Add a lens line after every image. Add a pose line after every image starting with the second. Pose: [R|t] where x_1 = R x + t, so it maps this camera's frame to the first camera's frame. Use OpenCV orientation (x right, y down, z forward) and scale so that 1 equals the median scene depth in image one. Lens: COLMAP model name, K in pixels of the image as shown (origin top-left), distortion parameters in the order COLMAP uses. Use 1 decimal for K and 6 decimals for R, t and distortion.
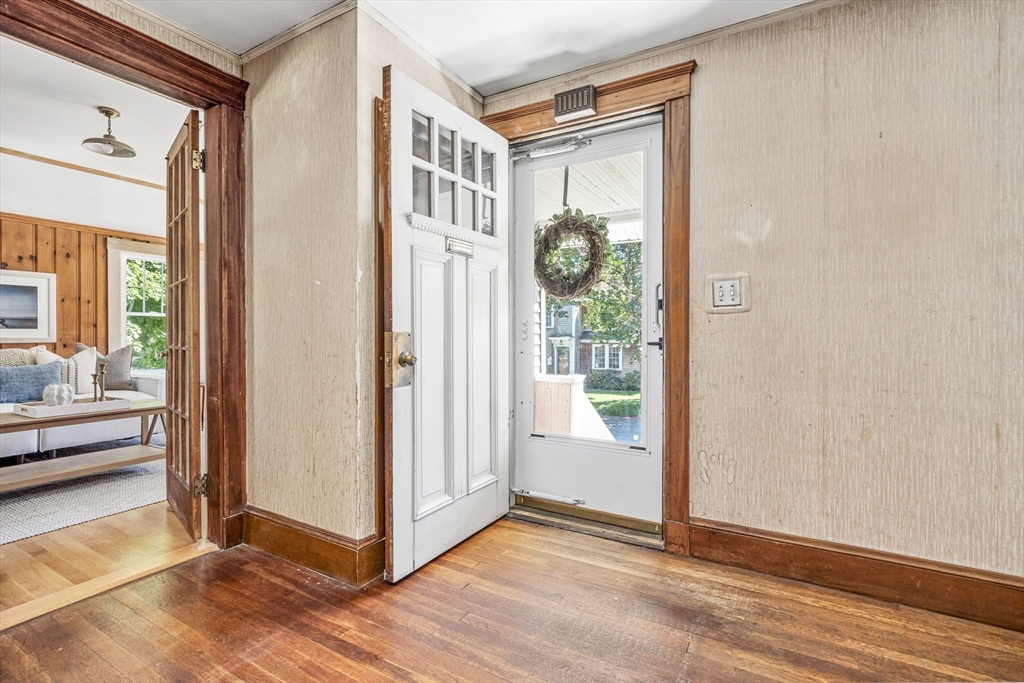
lens RADIAL K [[483.1, 0, 507.7], [0, 483.1, 339.9], [0, 0, 1]] dist [0.003085, -0.000316]
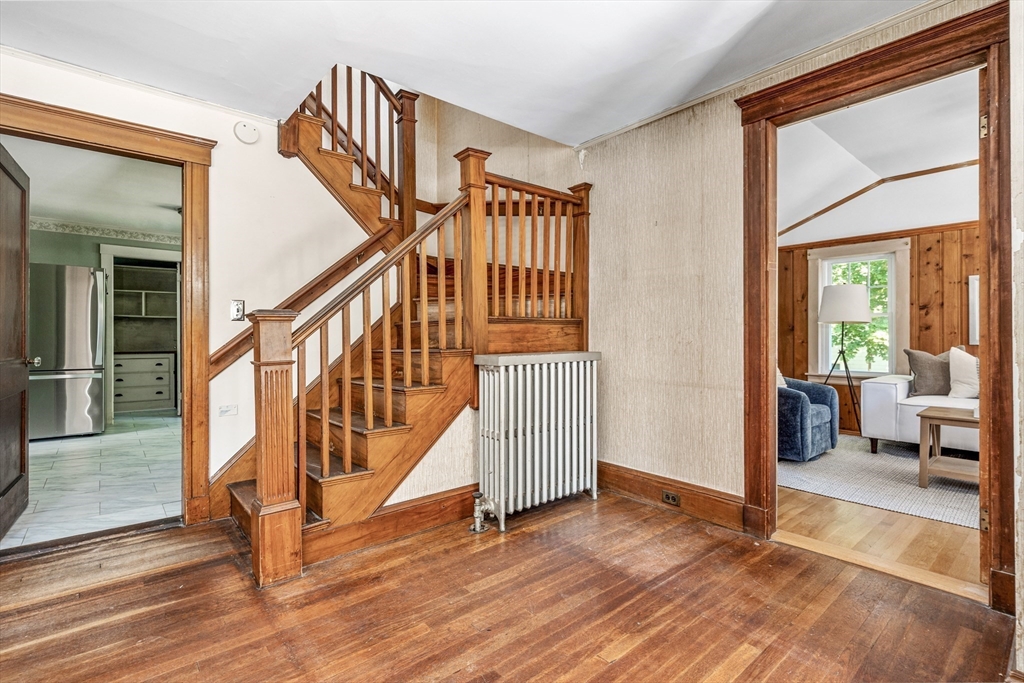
lens RADIAL K [[483.1, 0, 509.0], [0, 483.1, 339.3], [0, 0, 1]] dist [0.003085, -0.000316]
pose [[-0.328744, 0.004106, -0.944410, 0.457016], [-0.008738, 0.999935, 0.007389, -0.005812], [0.944378, 0.010682, -0.328687, 0.557992]]
